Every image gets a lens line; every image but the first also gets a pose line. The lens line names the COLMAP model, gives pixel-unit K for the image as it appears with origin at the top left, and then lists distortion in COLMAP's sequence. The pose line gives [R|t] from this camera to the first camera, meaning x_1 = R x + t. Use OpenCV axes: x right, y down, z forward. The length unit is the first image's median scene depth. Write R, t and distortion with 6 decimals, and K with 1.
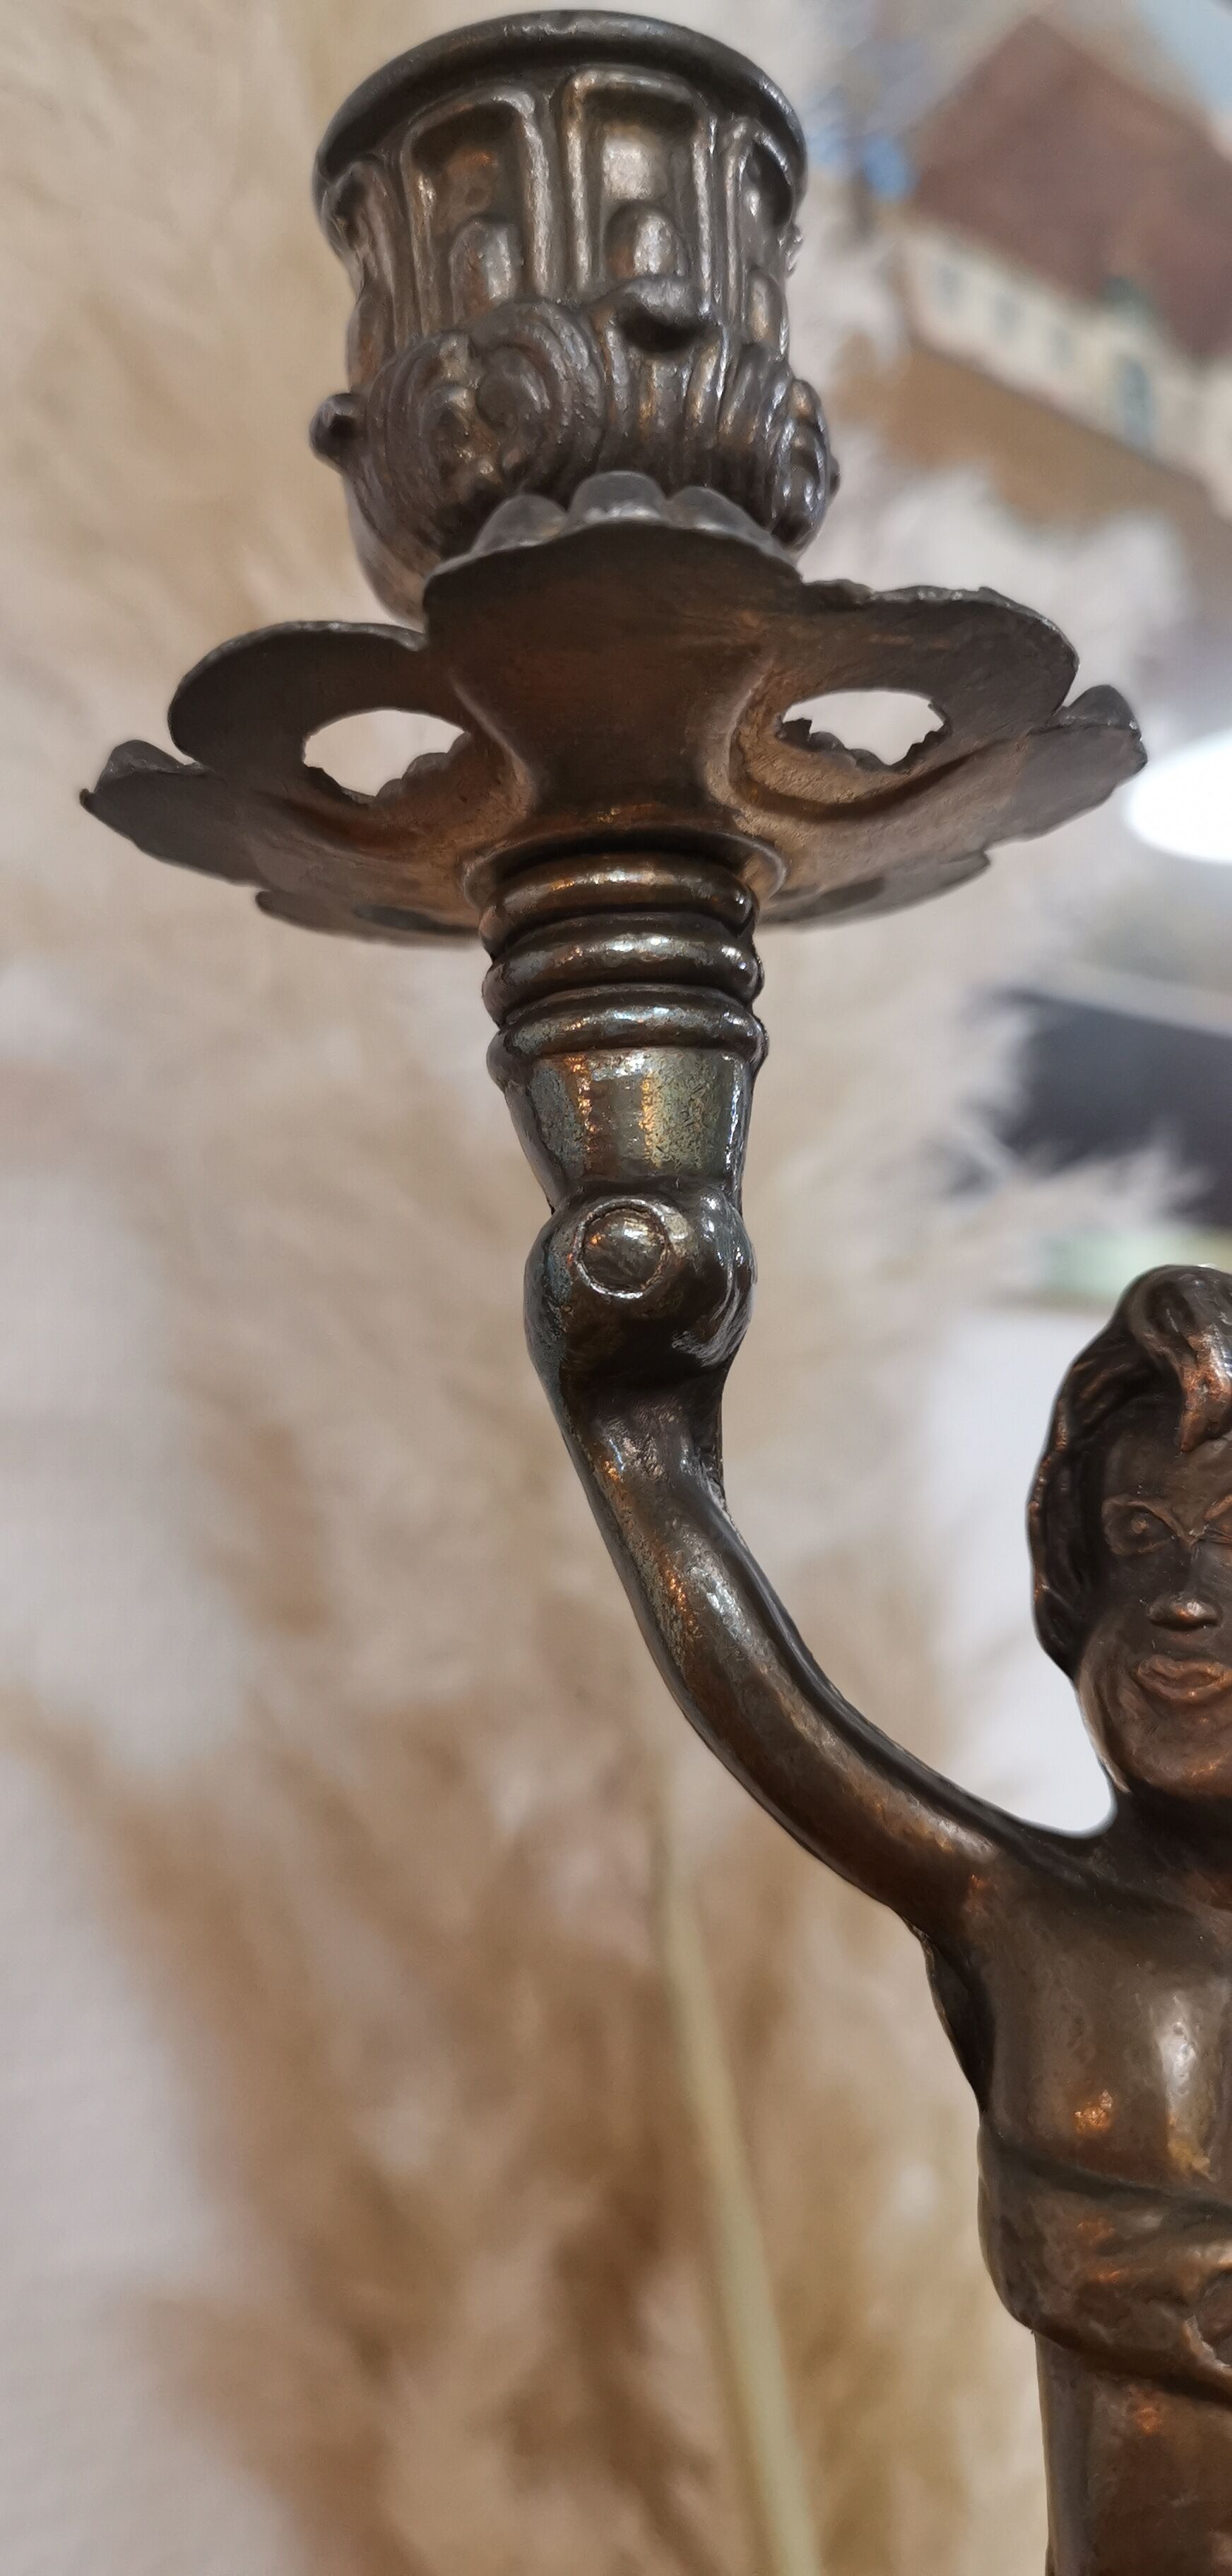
lens RADIAL K [[2143.7, 0, 616.0], [0, 2143.7, 1288.0], [0, 0, 1]] dist [-0.032673, -0.010025]
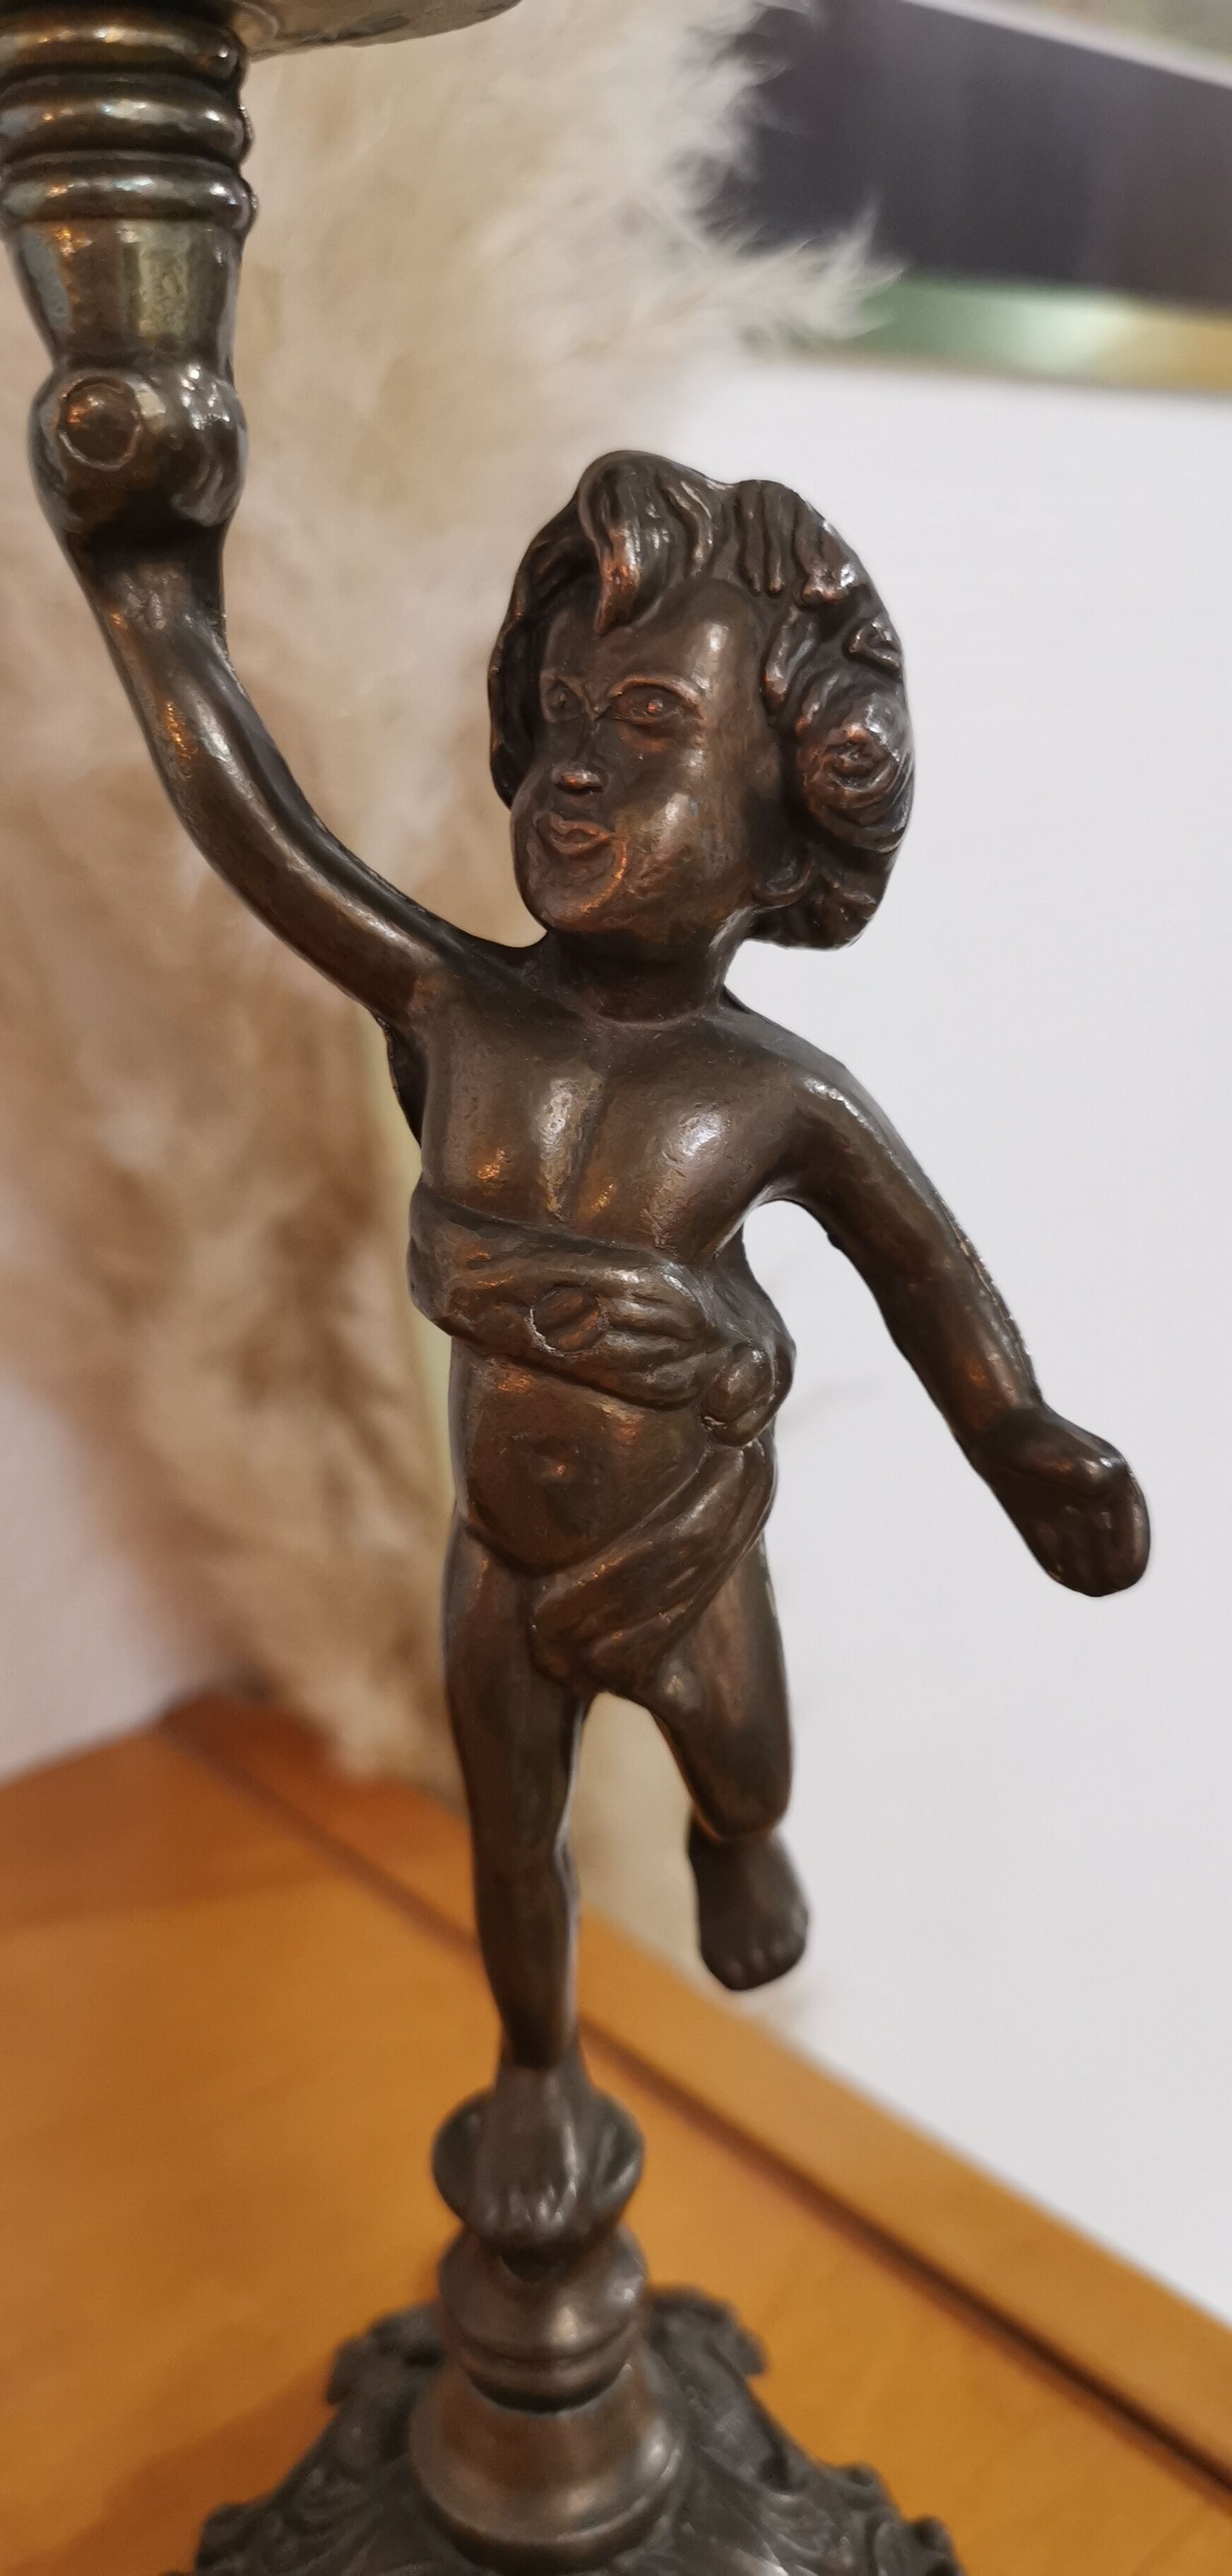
lens RADIAL K [[2112.1, 0, 616.0], [0, 2112.1, 1288.0], [0, 0, 1]] dist [0.004129, -0.066506]
pose [[0.998417, 0.027817, 0.048893, 0.215638], [-0.046594, 0.895933, 0.441739, -0.104793], [-0.031517, -0.443318, 0.895810, -0.167103]]
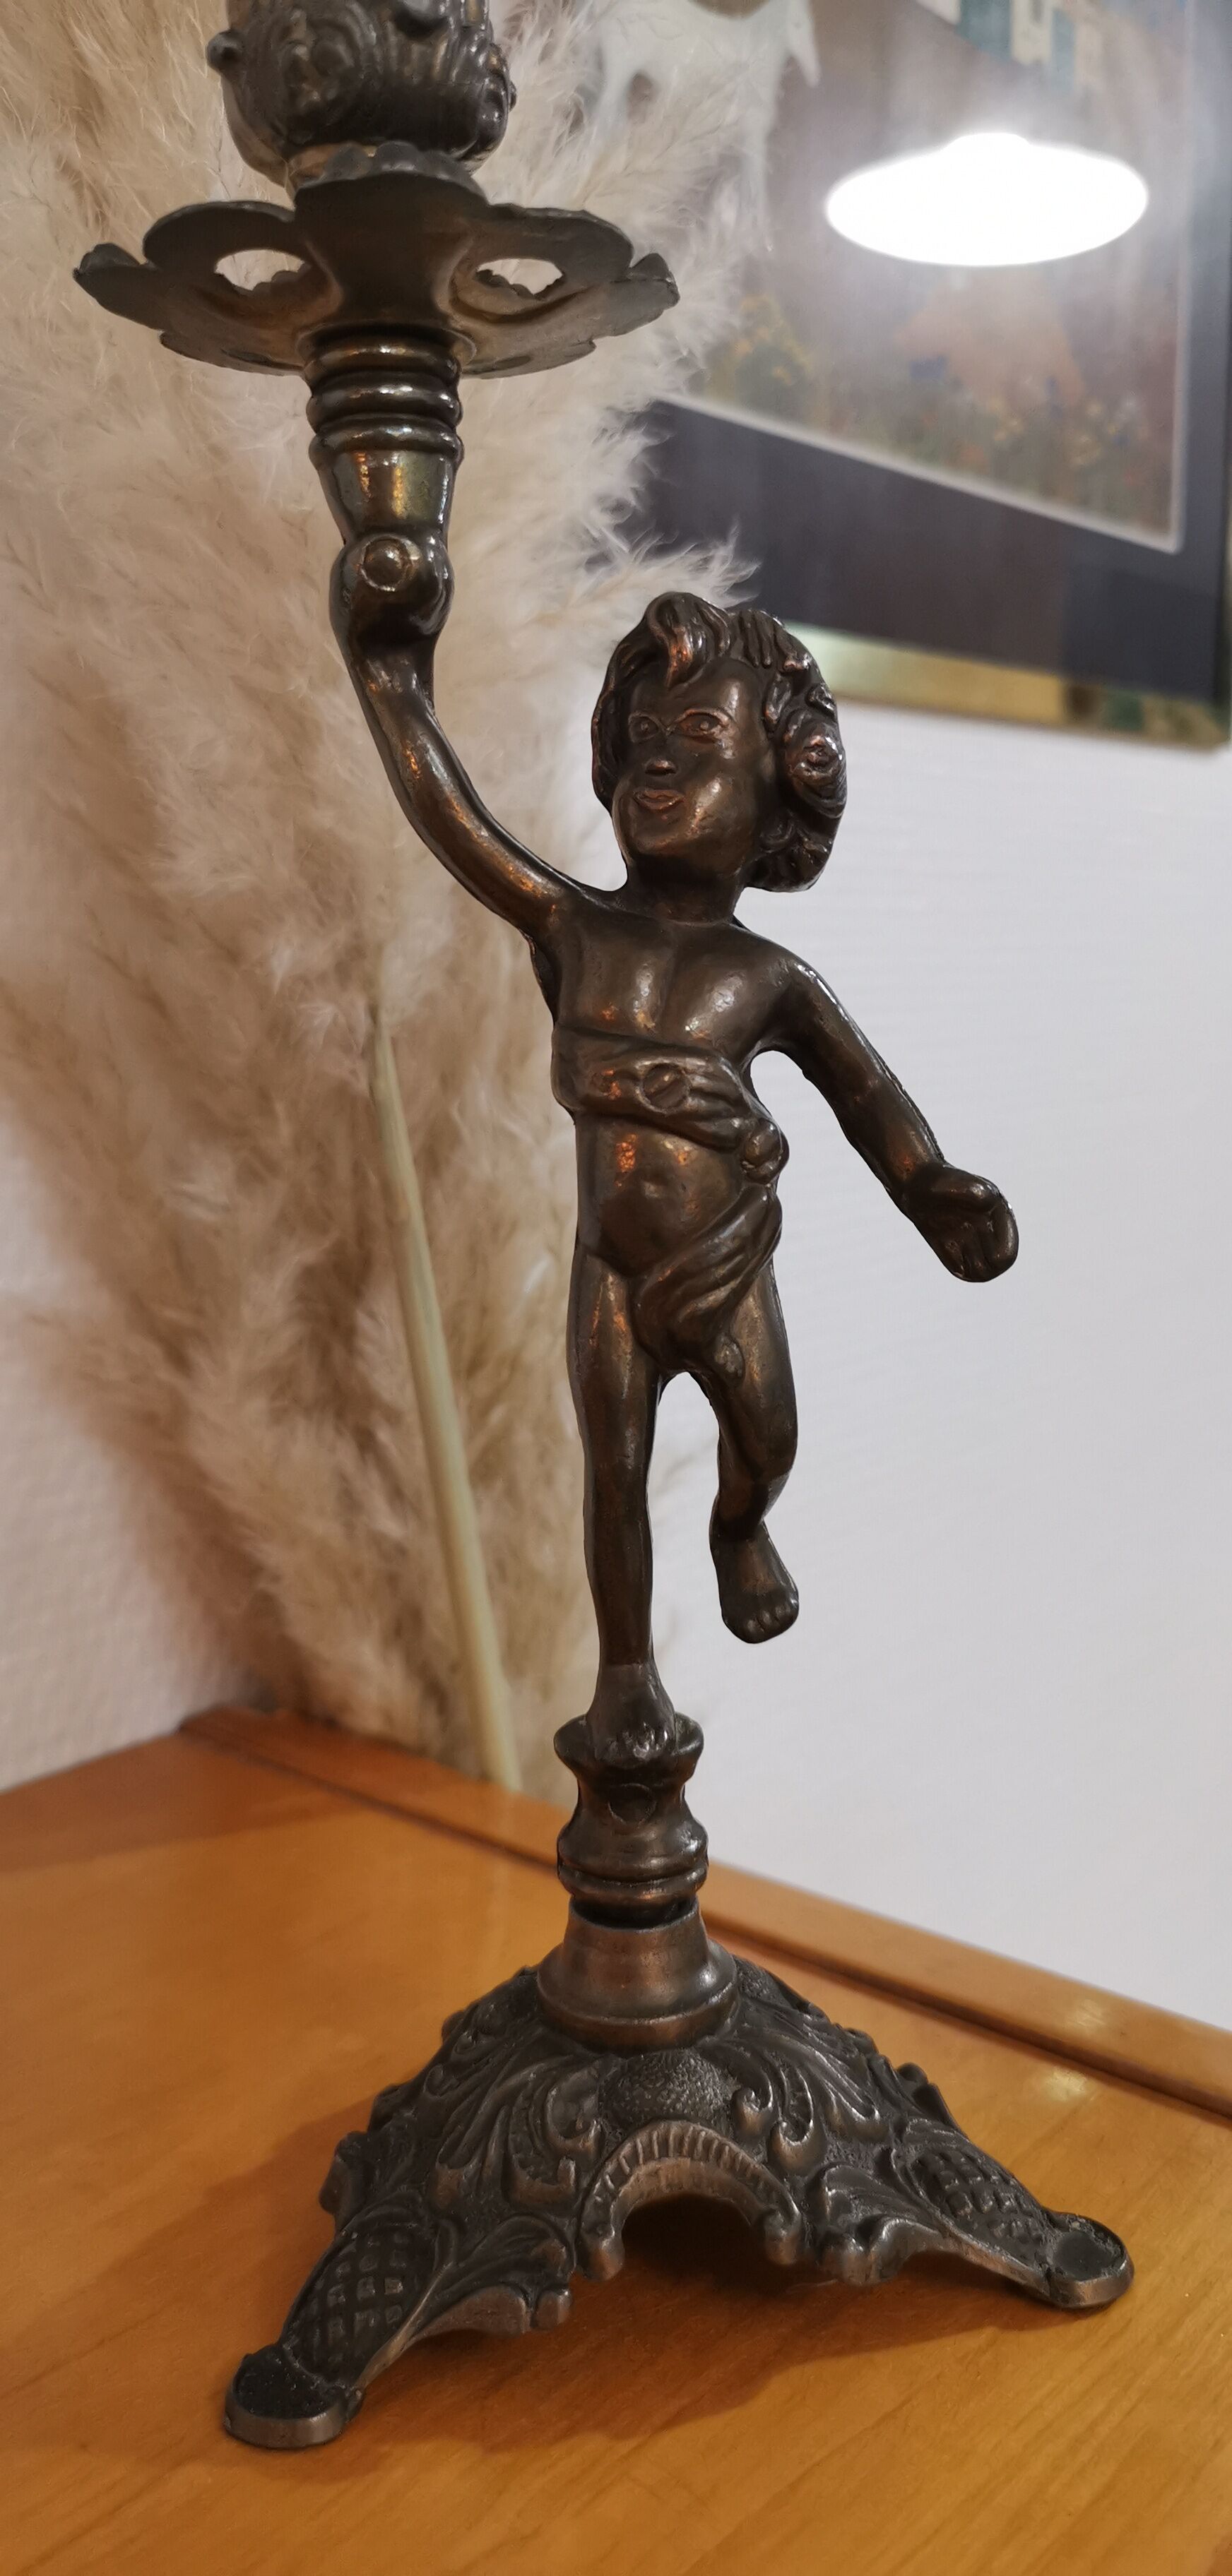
lens RADIAL K [[2074.3, 0, 616.0], [0, 2074.3, 1288.0], [0, 0, 1]] dist [0.042191, -0.095187]
pose [[0.987749, 0.006242, 0.155924, -0.075067], [-0.048691, 0.961642, 0.269953, 0.087546], [-0.148258, -0.274238, 0.950165, -0.923591]]
